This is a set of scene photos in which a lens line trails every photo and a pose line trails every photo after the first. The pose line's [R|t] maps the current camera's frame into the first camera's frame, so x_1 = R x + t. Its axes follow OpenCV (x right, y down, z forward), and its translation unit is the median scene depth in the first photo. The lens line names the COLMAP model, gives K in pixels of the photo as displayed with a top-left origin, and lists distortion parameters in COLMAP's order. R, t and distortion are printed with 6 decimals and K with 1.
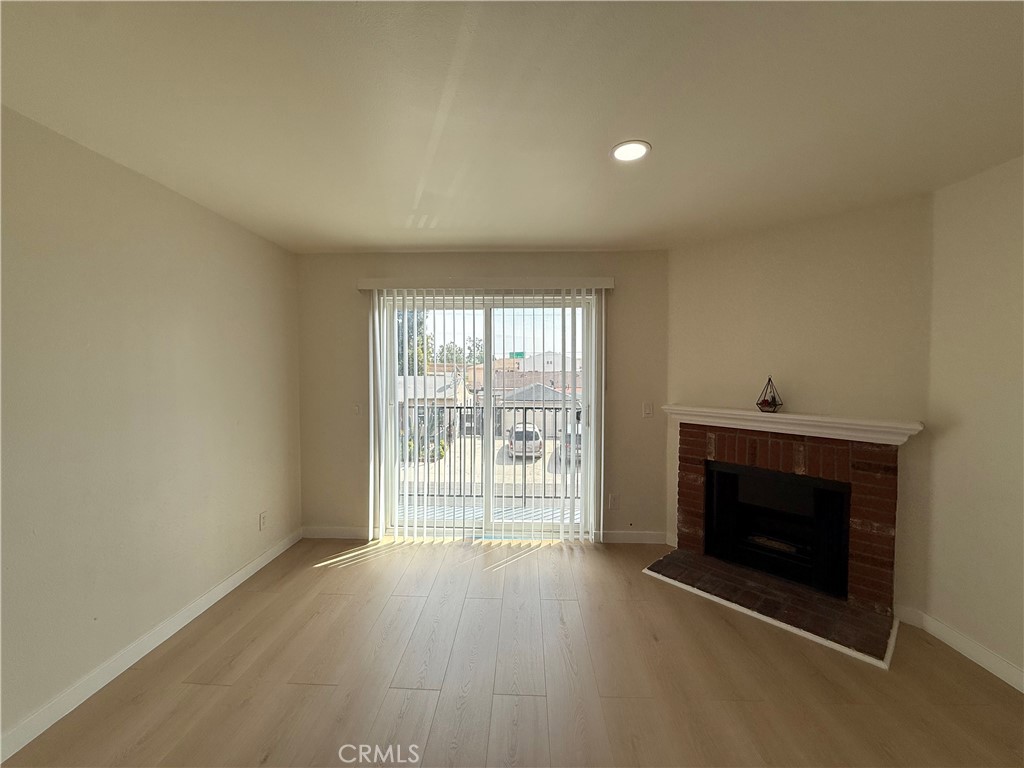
lens RADIAL K [[403.6, 0, 512.0], [0, 403.6, 384.0], [0, 0, 1]] dist [-0.042869, -0.000022]
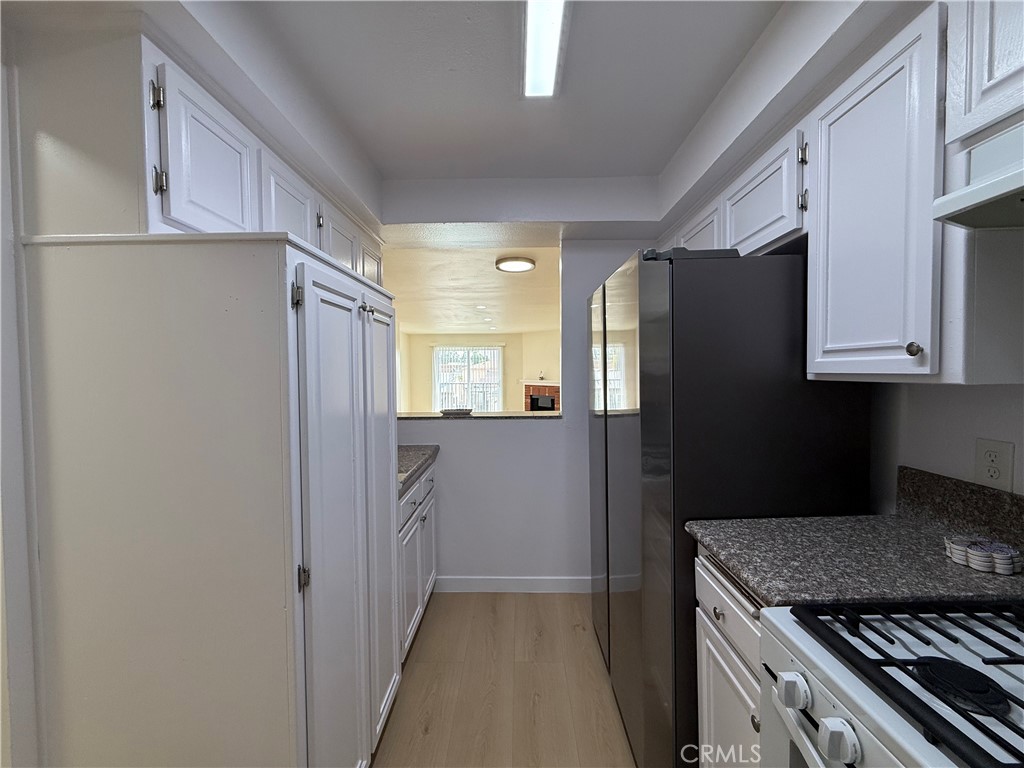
lens RADIAL K [[408.9, 0, 512.0], [0, 408.9, 384.0], [0, 0, 1]] dist [-0.000152, 0.000067]
pose [[0.999788, -0.009090, 0.018490, 0.247263], [0.009107, 0.999958, -0.000826, 0.091909], [-0.018481, 0.000994, 0.999829, -2.501060]]
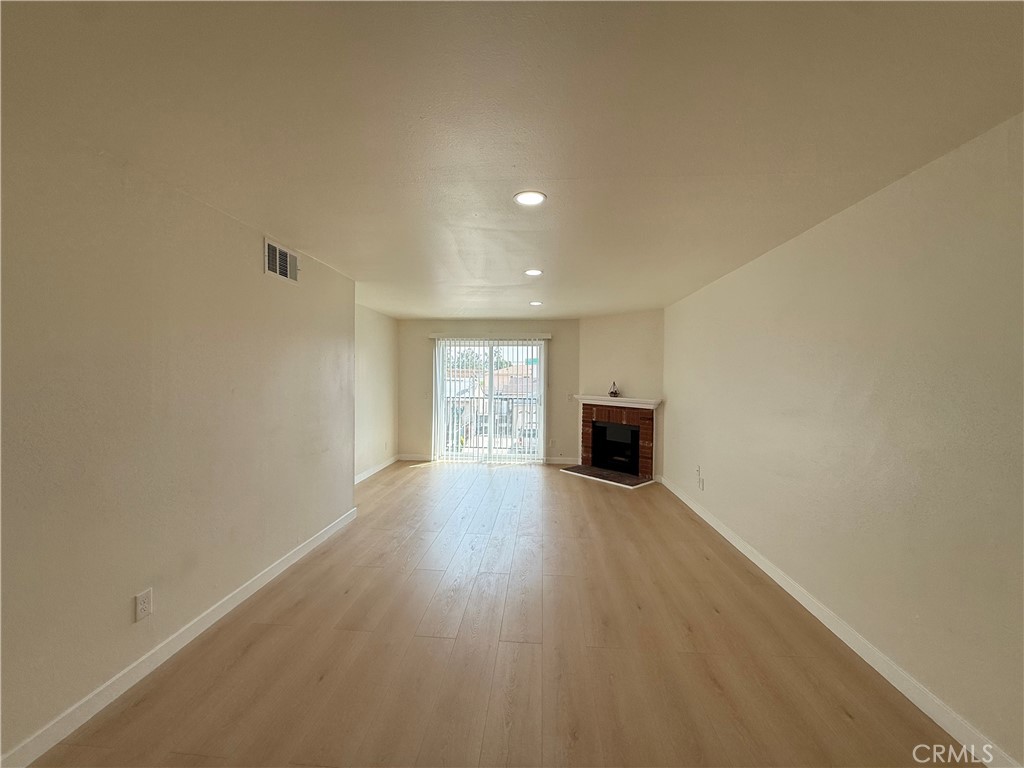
lens RADIAL K [[408.9, 0, 512.0], [0, 408.9, 384.0], [0, 0, 1]] dist [-0.000152, 0.000067]
pose [[0.999310, 0.007541, -0.036367, 0.131672], [-0.008089, 0.999856, -0.014946, 0.030447], [0.036249, 0.015229, 0.999227, -1.135100]]
